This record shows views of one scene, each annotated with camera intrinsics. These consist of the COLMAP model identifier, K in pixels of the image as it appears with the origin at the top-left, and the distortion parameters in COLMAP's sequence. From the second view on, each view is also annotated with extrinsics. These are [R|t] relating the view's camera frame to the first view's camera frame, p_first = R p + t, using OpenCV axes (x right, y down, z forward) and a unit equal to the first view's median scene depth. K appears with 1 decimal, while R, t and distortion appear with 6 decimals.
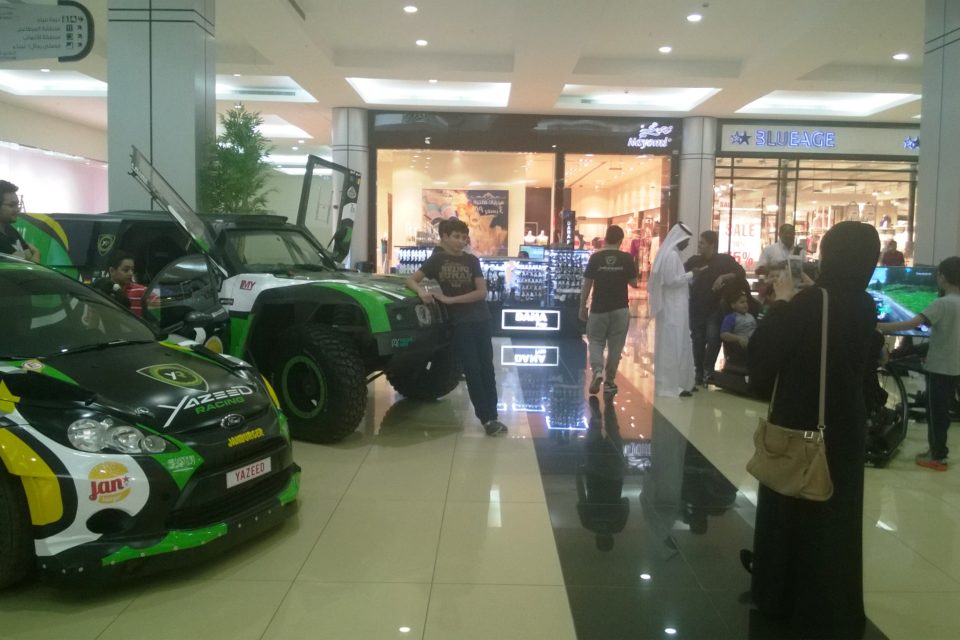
lens RADIAL K [[862.0, 0, 478.9], [0, 862.0, 319.8], [0, 0, 1]] dist [0.016492, -0.060204]
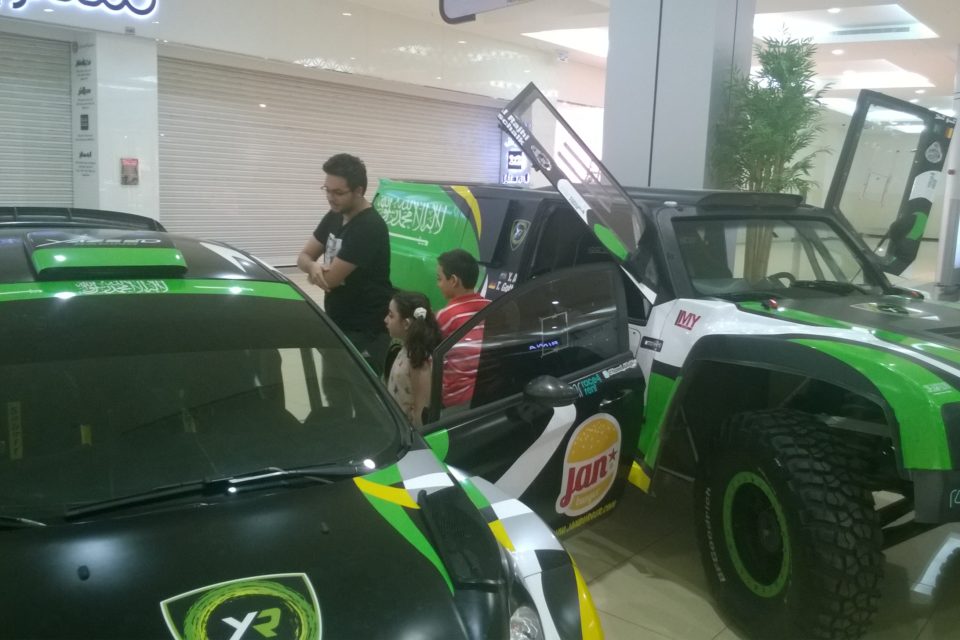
lens RADIAL K [[862.0, 0, 476.6], [0, 862.0, 320.2], [0, 0, 1]] dist [0.016492, -0.060204]
pose [[0.779852, 0.102137, -0.617575, -0.021275], [-0.076118, 0.994750, 0.068396, -0.055683], [0.621318, -0.006330, 0.783533, 0.382819]]
